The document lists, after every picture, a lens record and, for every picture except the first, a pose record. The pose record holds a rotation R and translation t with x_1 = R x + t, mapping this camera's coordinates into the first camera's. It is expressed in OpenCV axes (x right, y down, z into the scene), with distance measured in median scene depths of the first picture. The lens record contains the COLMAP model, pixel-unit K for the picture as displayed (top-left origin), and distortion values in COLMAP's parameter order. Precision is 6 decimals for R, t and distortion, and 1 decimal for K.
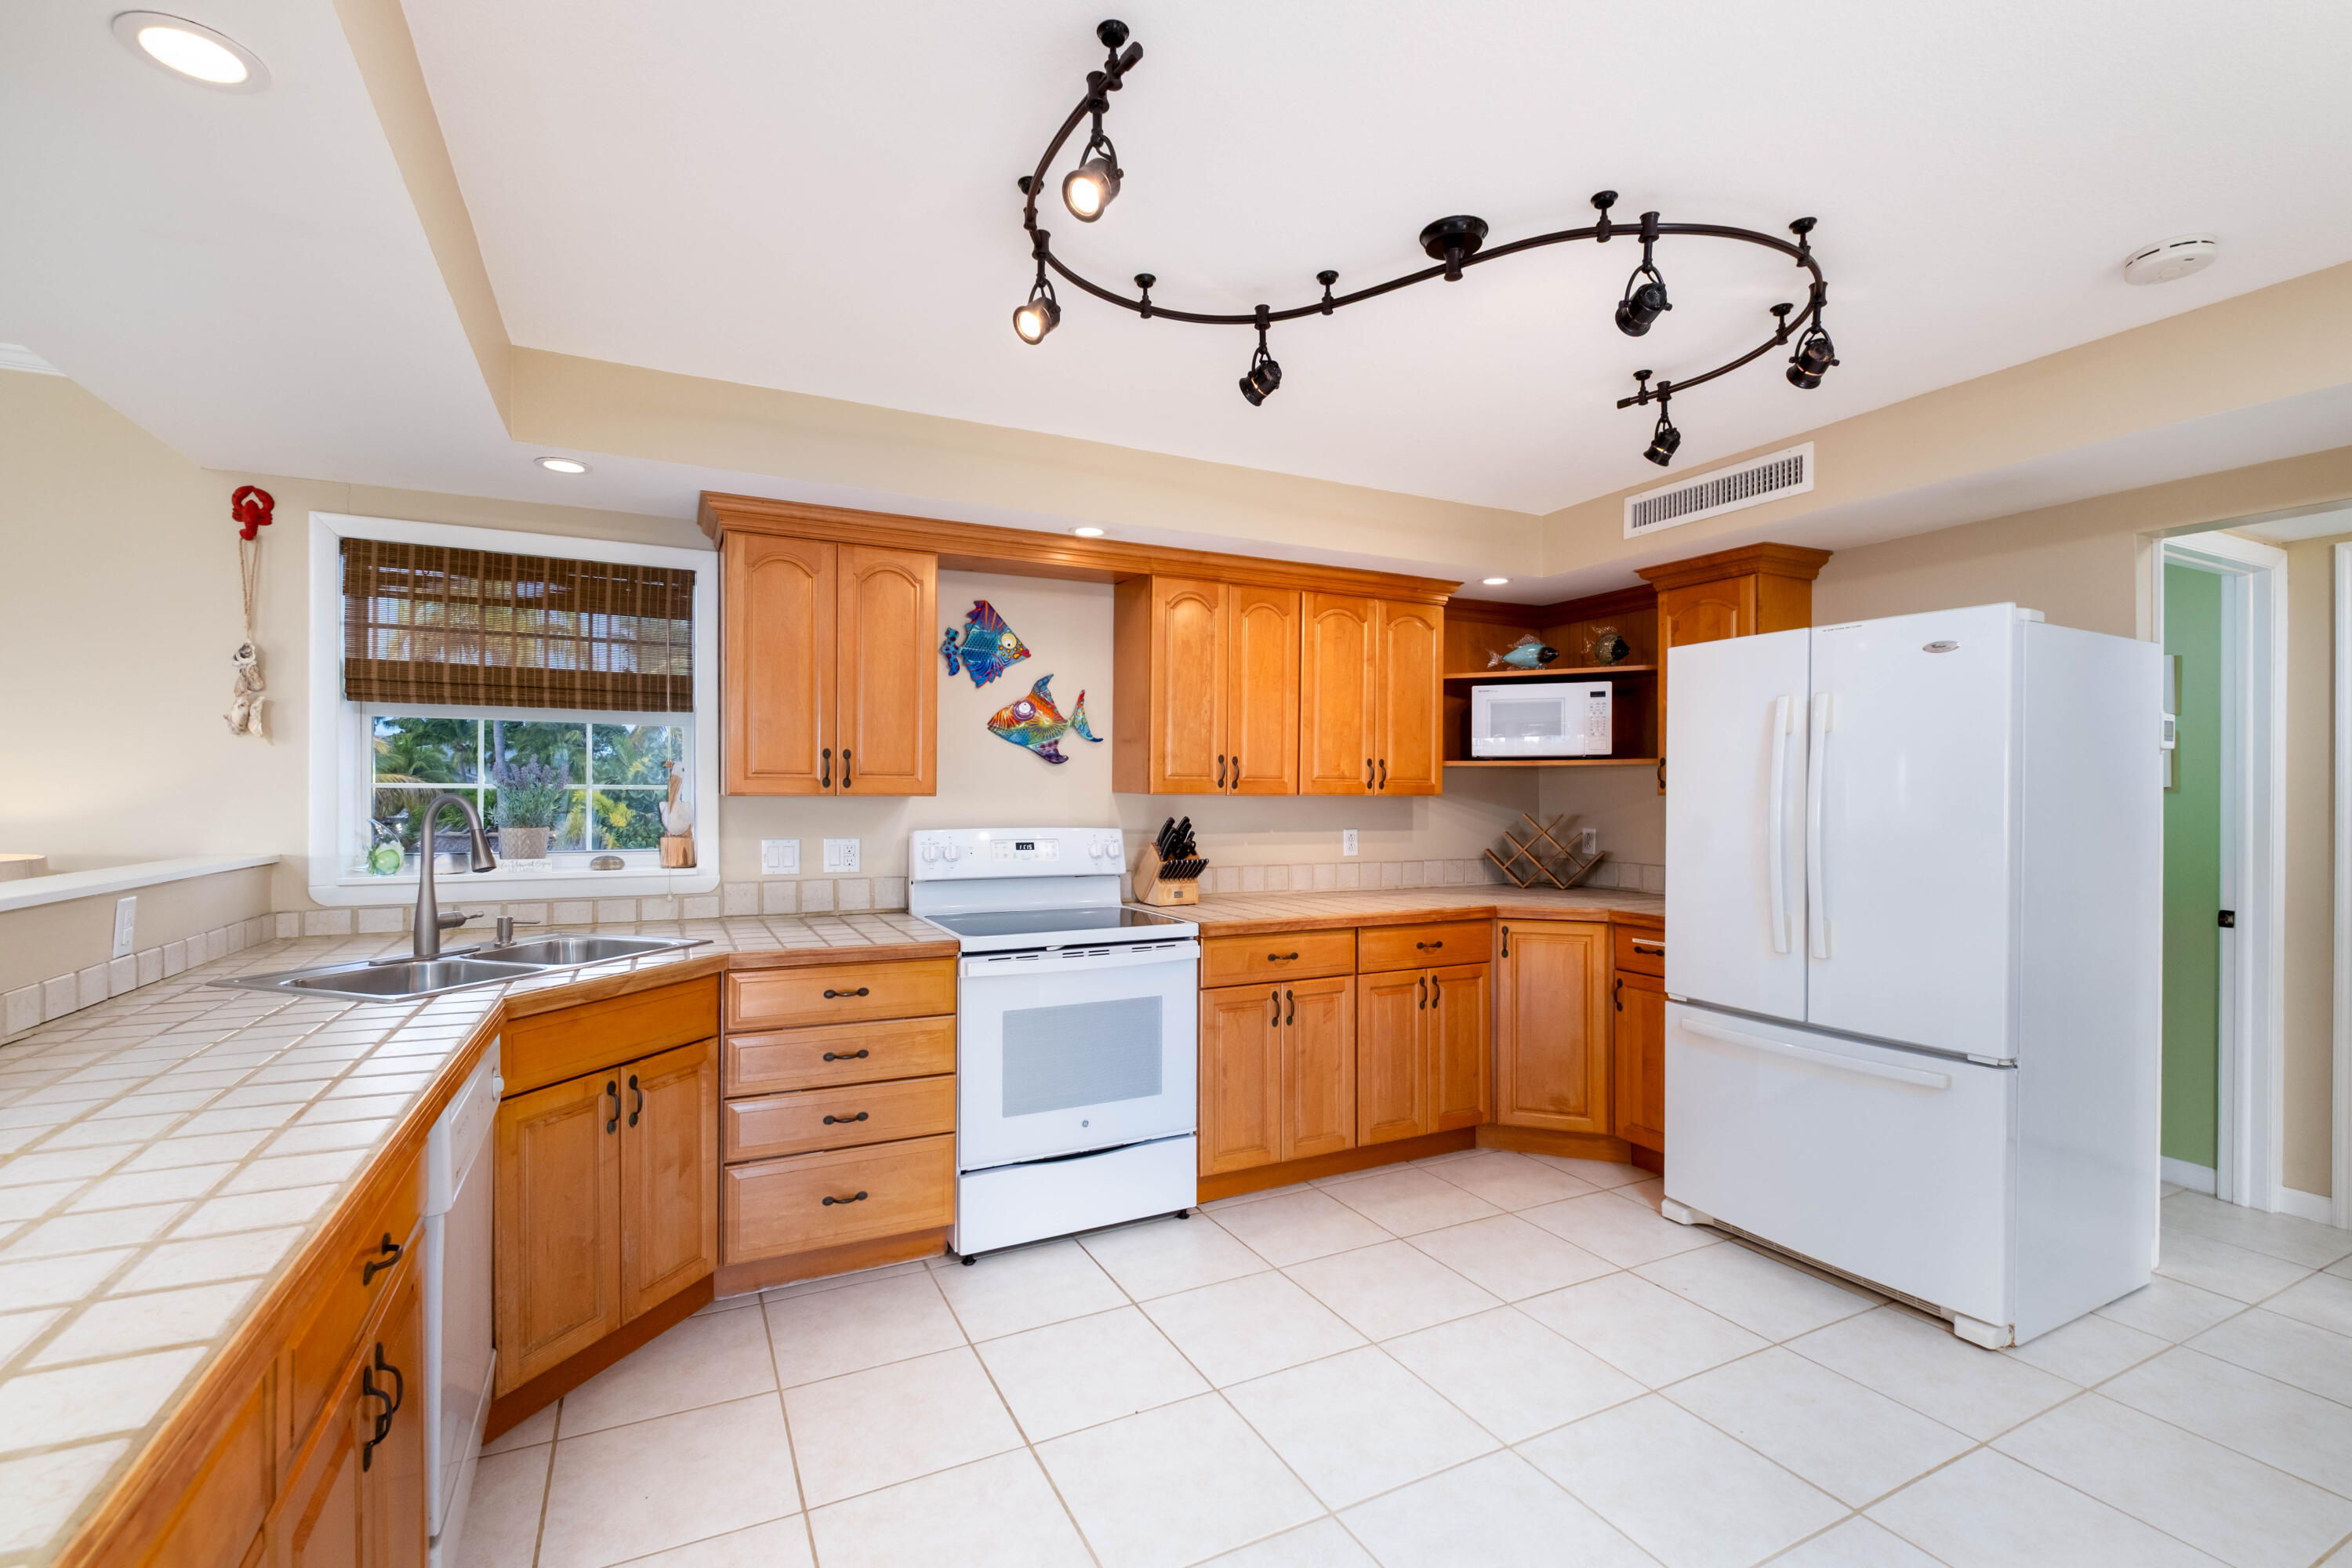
lens RADIAL K [[1010.4, 0, 1167.1], [0, 1010.4, 798.8], [0, 0, 1]] dist [0.000267, 0.000042]
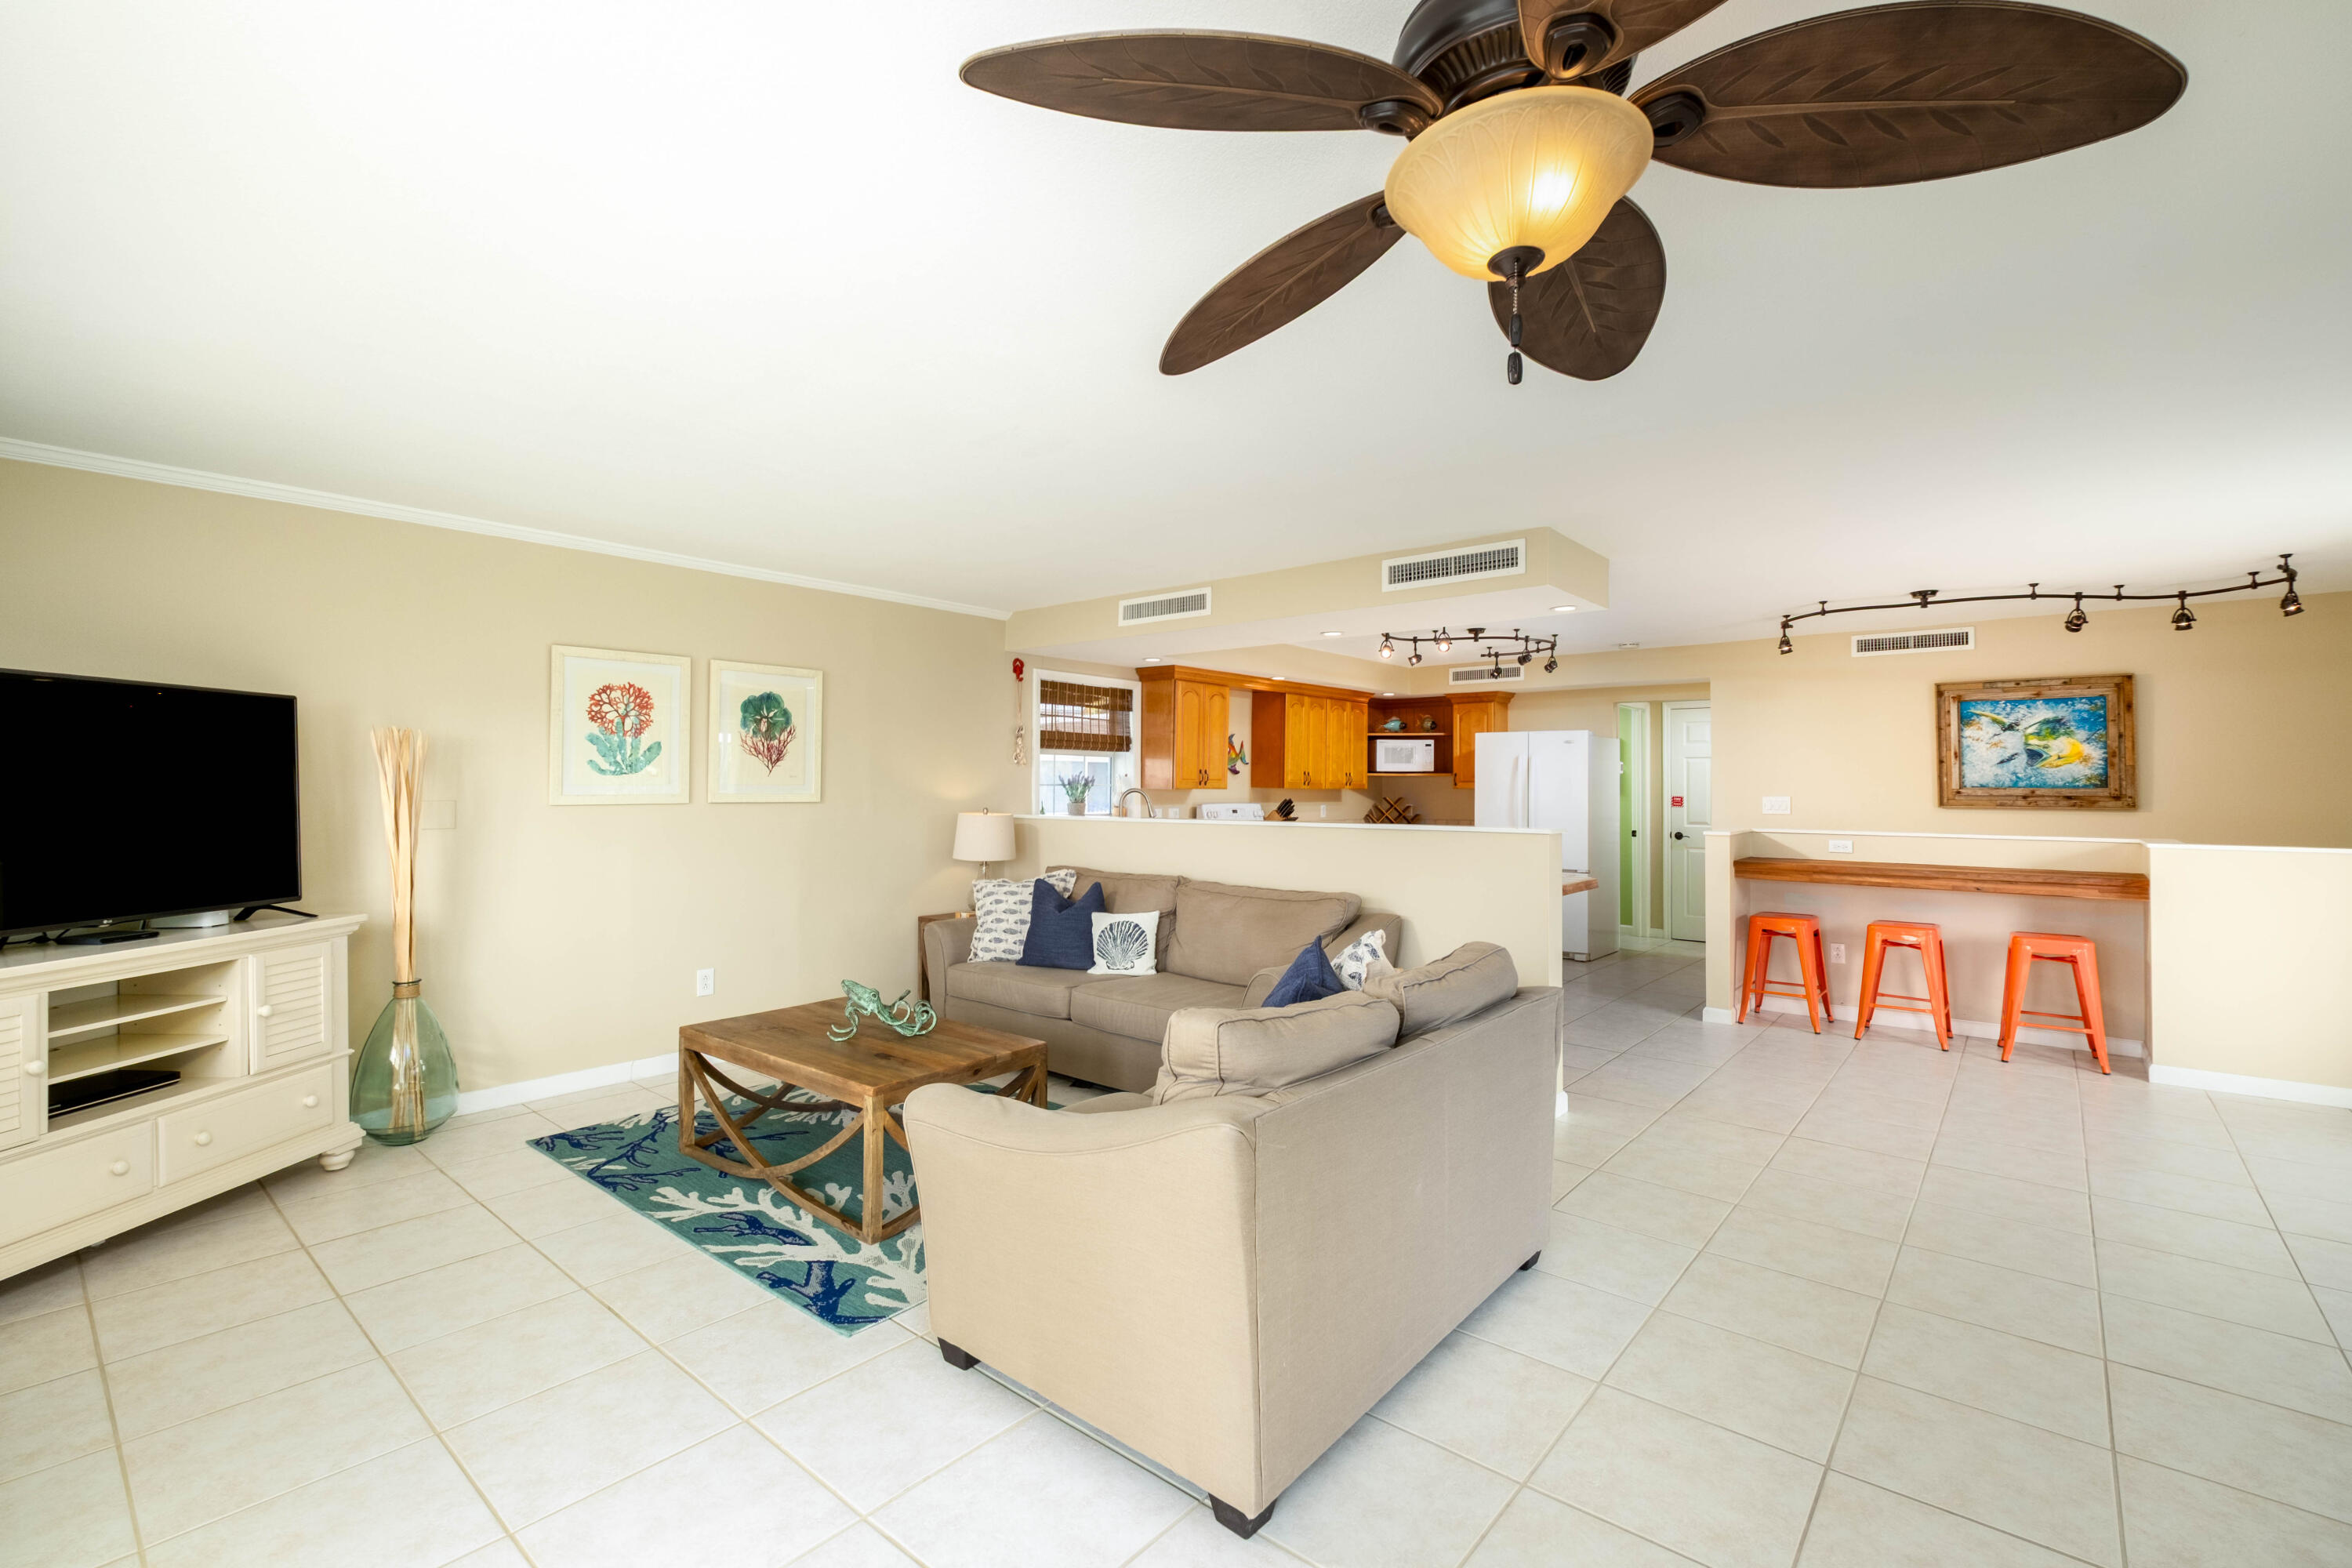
lens RADIAL K [[1018.9, 0, 1163.7], [0, 1018.9, 767.7], [0, 0, 1]] dist [-0.001406, -0.000414]
pose [[0.921005, 0.009411, 0.389437, -1.238010], [0.000204, 0.999696, -0.024639, 0.005479], [-0.389551, 0.022772, 0.920723, -1.081503]]
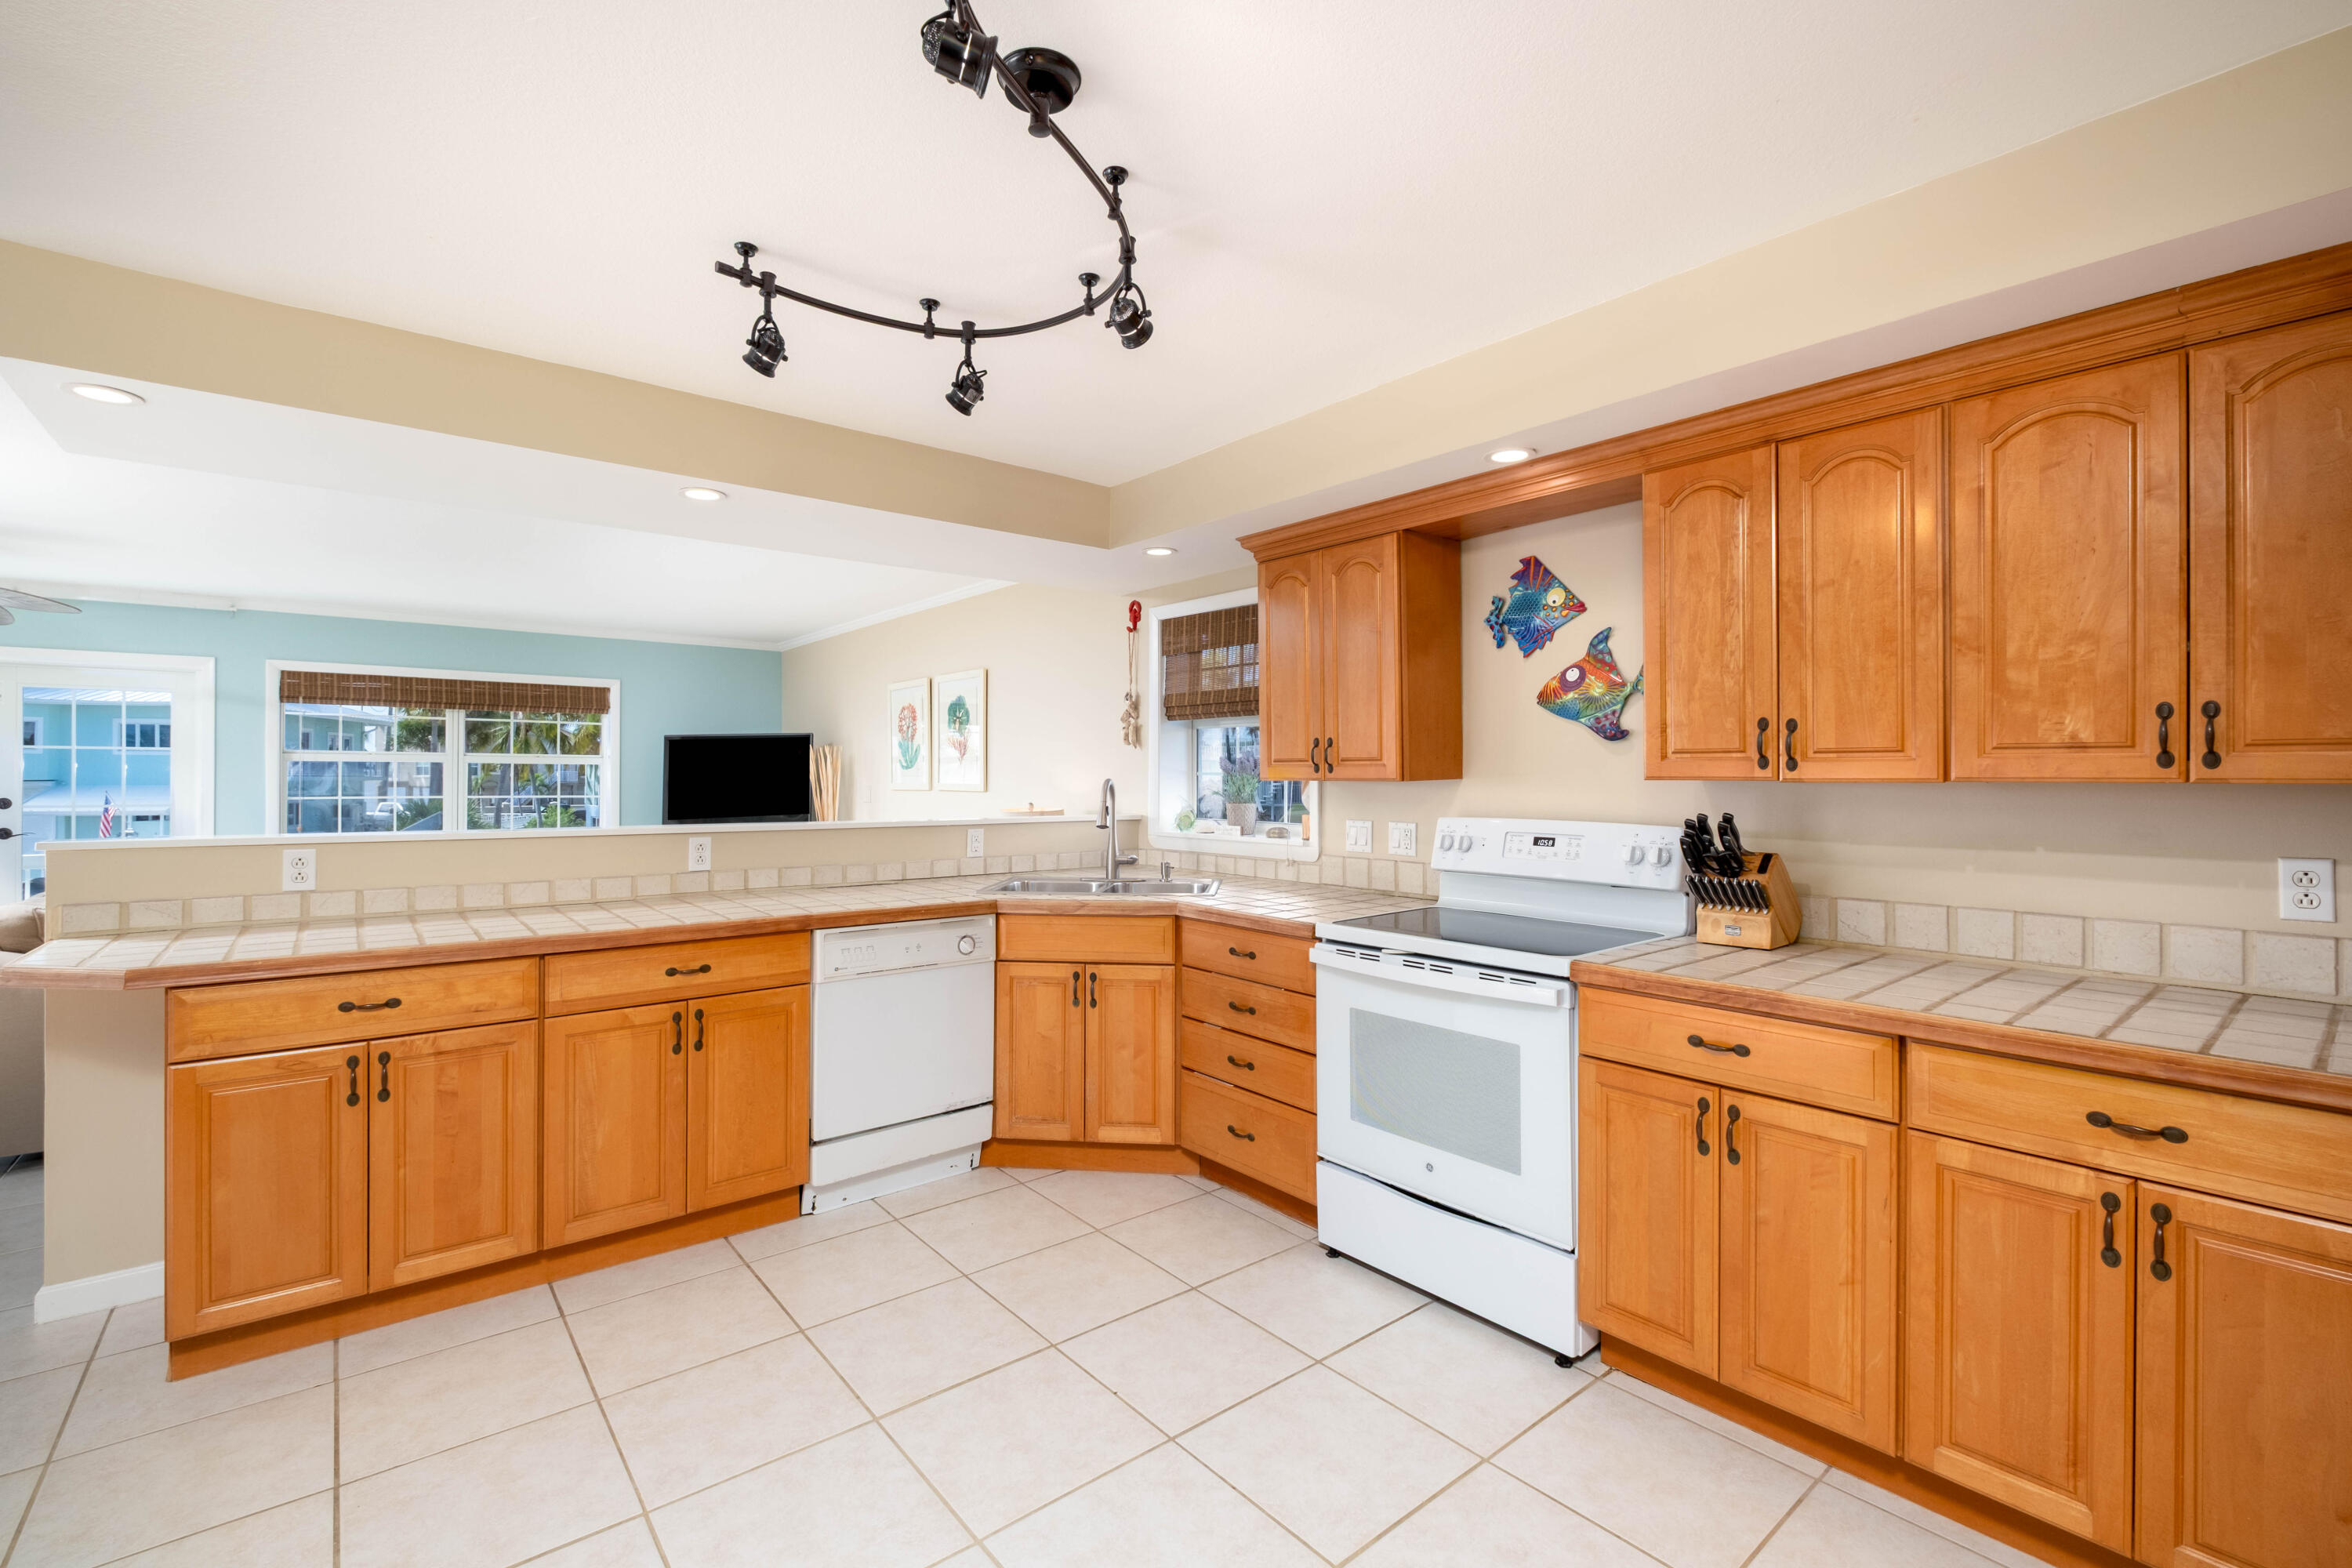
lens RADIAL K [[1018.9, 0, 1163.7], [0, 1018.9, 767.7], [0, 0, 1]] dist [-0.001406, -0.000414]
pose [[0.222436, -0.010658, -0.974889, 0.648200], [-0.004889, 0.999915, -0.012047, -0.002560], [0.974935, 0.007446, 0.222365, 0.540156]]
